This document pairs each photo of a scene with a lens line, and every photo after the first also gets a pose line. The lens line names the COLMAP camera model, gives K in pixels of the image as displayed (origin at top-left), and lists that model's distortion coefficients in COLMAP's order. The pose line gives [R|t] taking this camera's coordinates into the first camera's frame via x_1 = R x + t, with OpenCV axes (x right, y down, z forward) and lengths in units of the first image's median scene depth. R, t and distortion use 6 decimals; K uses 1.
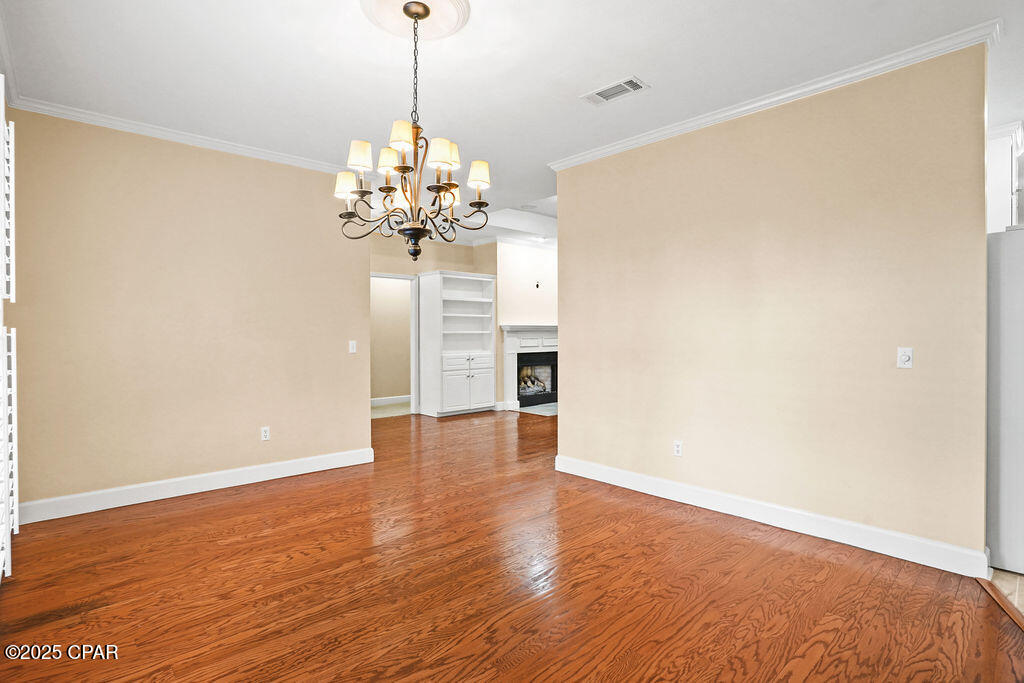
lens RADIAL K [[511.5, 0, 507.6], [0, 511.5, 336.9], [0, 0, 1]] dist [-0.088194, 0.043819]
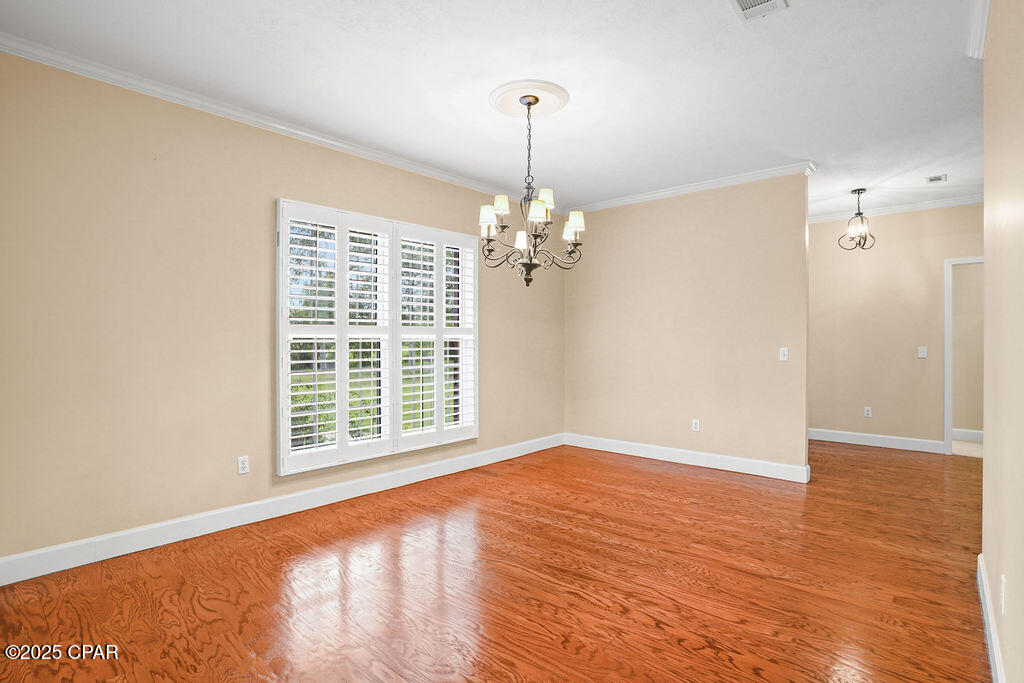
lens RADIAL K [[511.5, 0, 507.6], [0, 511.5, 336.9], [0, 0, 1]] dist [-0.088194, 0.043819]
pose [[0.092311, -0.003628, -0.995724, 1.001460], [-0.010221, 0.999937, -0.004591, -0.004966], [0.995678, 0.010601, 0.092268, 0.698256]]
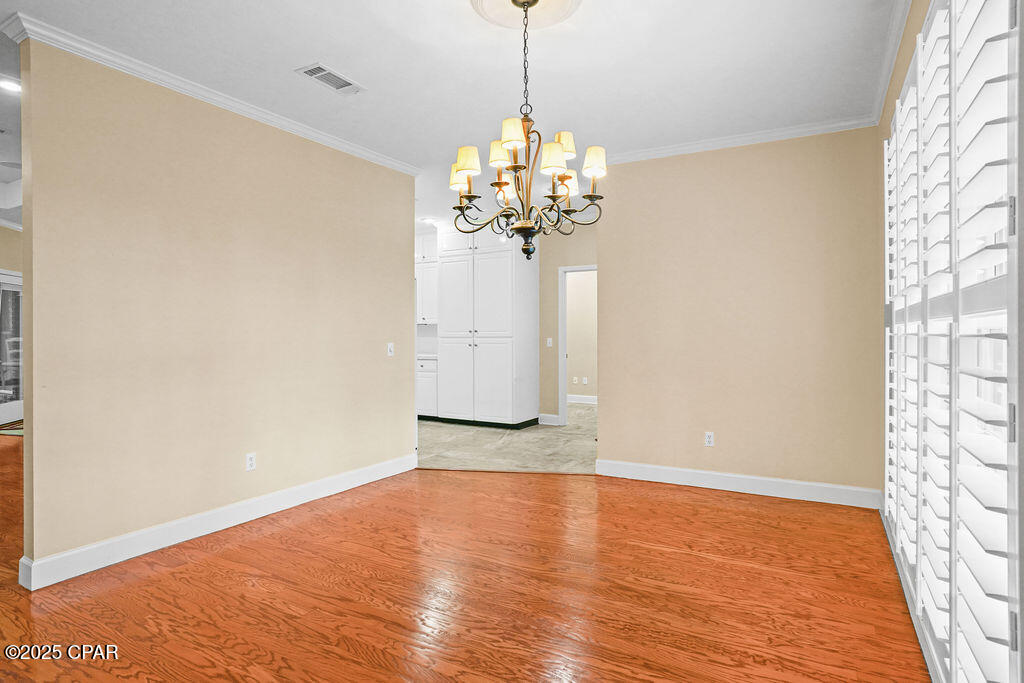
lens RADIAL K [[553.4, 0, 511.6], [0, 553.4, 330.8], [0, 0, 1]] dist [-0.071104, 0.041532]
pose [[-0.297075, 0.005046, 0.954841, -1.005063], [0.011784, 0.999929, -0.001618, -0.009290], [-0.954781, 0.010771, -0.297113, 1.144981]]
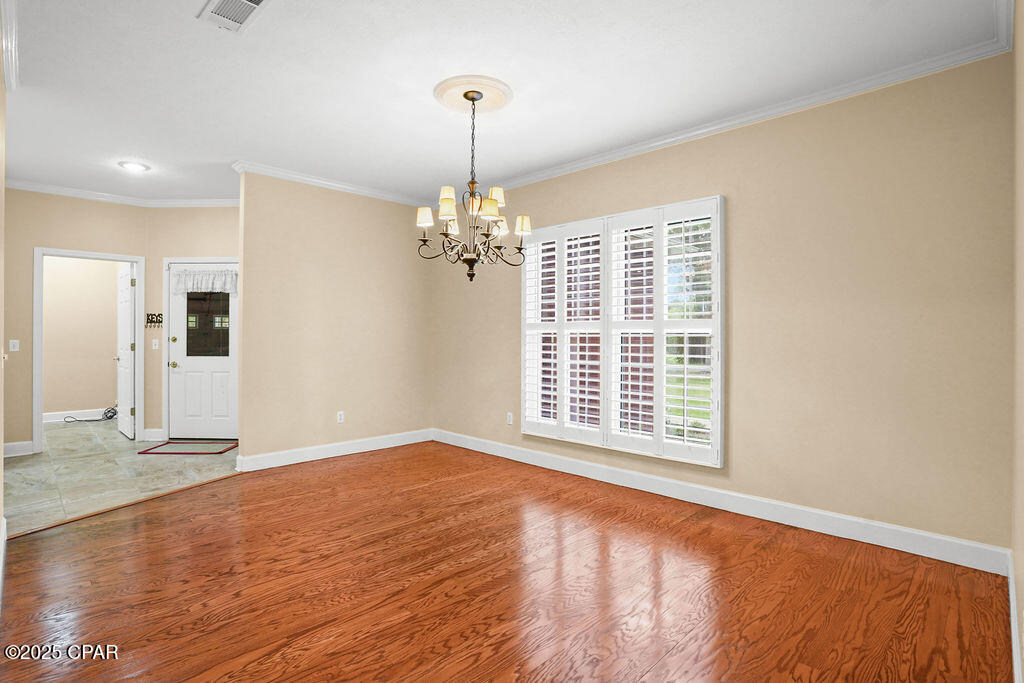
lens RADIAL K [[511.5, 0, 507.6], [0, 511.5, 336.9], [0, 0, 1]] dist [-0.088194, 0.043819]
pose [[-0.999137, -0.001462, -0.041516, -0.189279], [-0.002150, 0.999861, 0.016532, -0.018280], [0.041486, 0.016607, -0.999001, 2.021525]]
